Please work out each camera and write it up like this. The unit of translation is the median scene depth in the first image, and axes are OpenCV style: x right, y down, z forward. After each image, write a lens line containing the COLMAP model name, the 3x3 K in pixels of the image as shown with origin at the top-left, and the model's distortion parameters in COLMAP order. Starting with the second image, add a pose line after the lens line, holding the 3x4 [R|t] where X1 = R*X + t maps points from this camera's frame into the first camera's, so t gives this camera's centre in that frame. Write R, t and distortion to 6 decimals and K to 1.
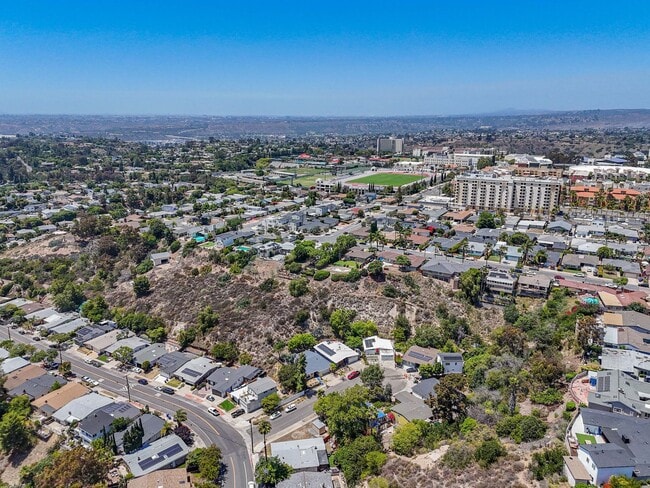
lens RADIAL K [[474.3, 0, 325.0], [0, 474.3, 244.0], [0, 0, 1]] dist [0.089594, -0.082628]
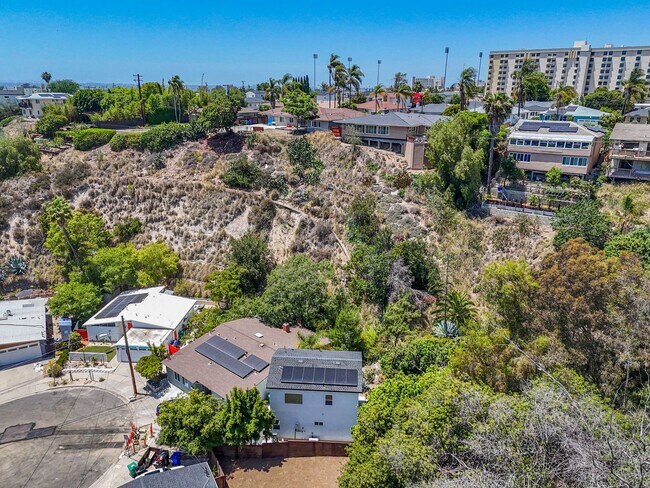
lens RADIAL K [[474.3, 0, 325.0], [0, 474.3, 244.0], [0, 0, 1]] dist [0.089594, -0.082628]
pose [[0.994304, 0.039050, -0.099171, 0.242284], [-0.034001, 0.998062, 0.052108, 0.133555], [0.101013, -0.048439, 0.993705, 0.639029]]
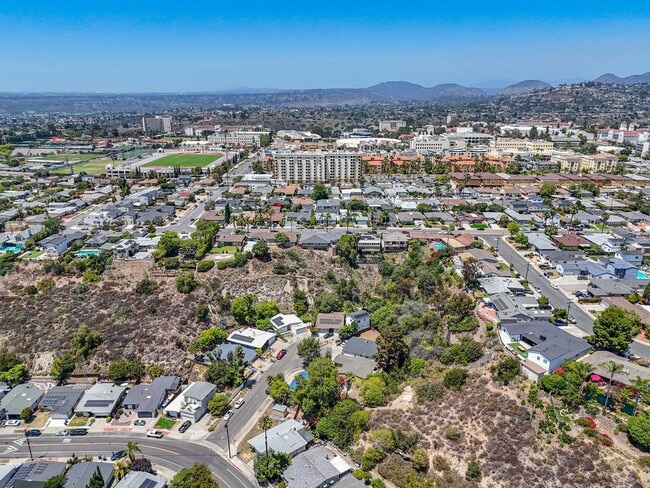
lens RADIAL K [[474.3, 0, 325.0], [0, 474.3, 244.0], [0, 0, 1]] dist [0.089594, -0.082628]
pose [[0.870254, -0.151084, 0.468861, -0.250188], [0.130740, 0.988510, 0.075868, -0.018156], [-0.474936, -0.004725, 0.880008, 0.056722]]
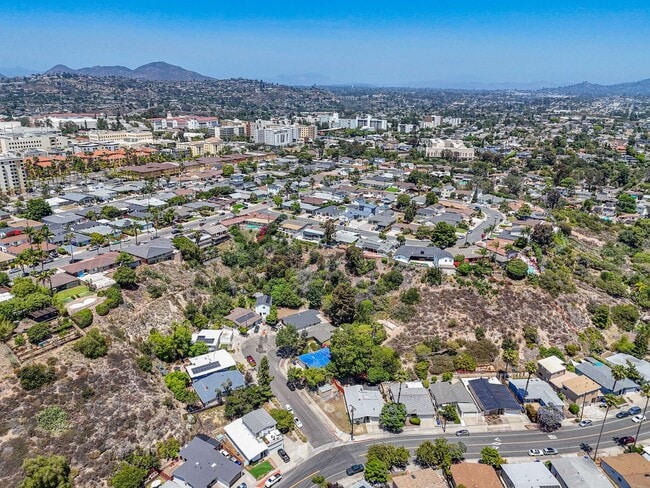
lens RADIAL K [[474.3, 0, 325.0], [0, 474.3, 244.0], [0, 0, 1]] dist [0.089594, -0.082628]
pose [[0.057659, -0.312195, 0.948267, -0.649326], [0.248584, 0.924420, 0.289229, -0.156304], [-0.966893, 0.219047, 0.130908, 0.571011]]
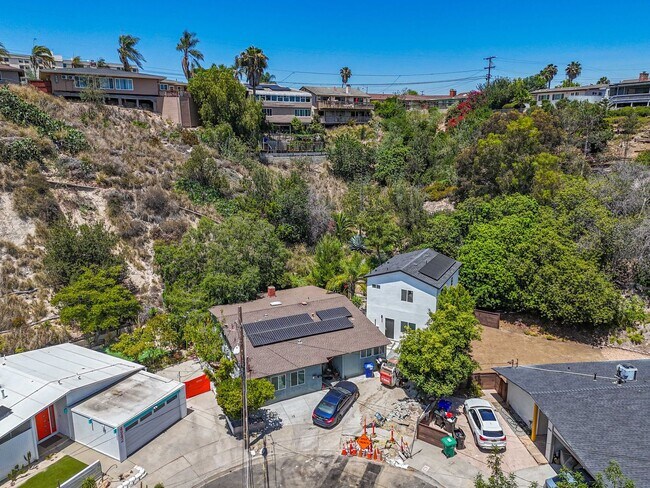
lens RADIAL K [[474.3, 0, 325.0], [0, 474.3, 244.0], [0, 0, 1]] dist [0.089594, -0.082628]
pose [[0.502085, -0.204339, 0.840331, 0.035006], [0.228517, 0.968496, 0.098969, 0.159221], [-0.834081, 0.142339, 0.532962, 0.765410]]
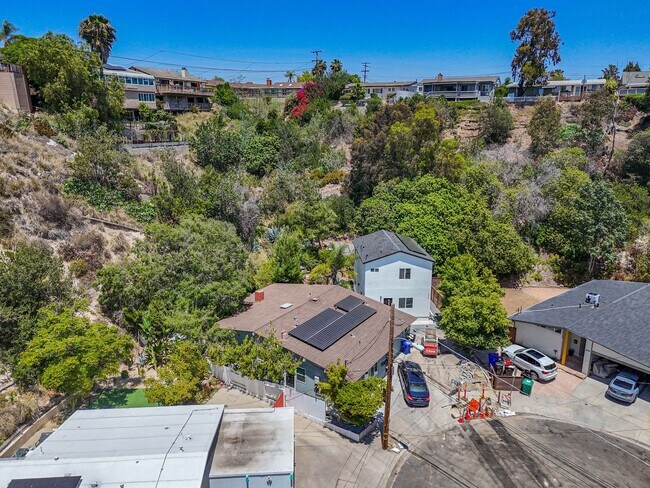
lens RADIAL K [[474.3, 0, 325.0], [0, 474.3, 244.0], [0, 0, 1]] dist [0.089594, -0.082628]
pose [[-0.025331, -0.258306, 0.965731, 0.013279], [0.259302, 0.931279, 0.255893, 0.132758], [-0.965464, 0.256898, 0.043389, 0.861042]]
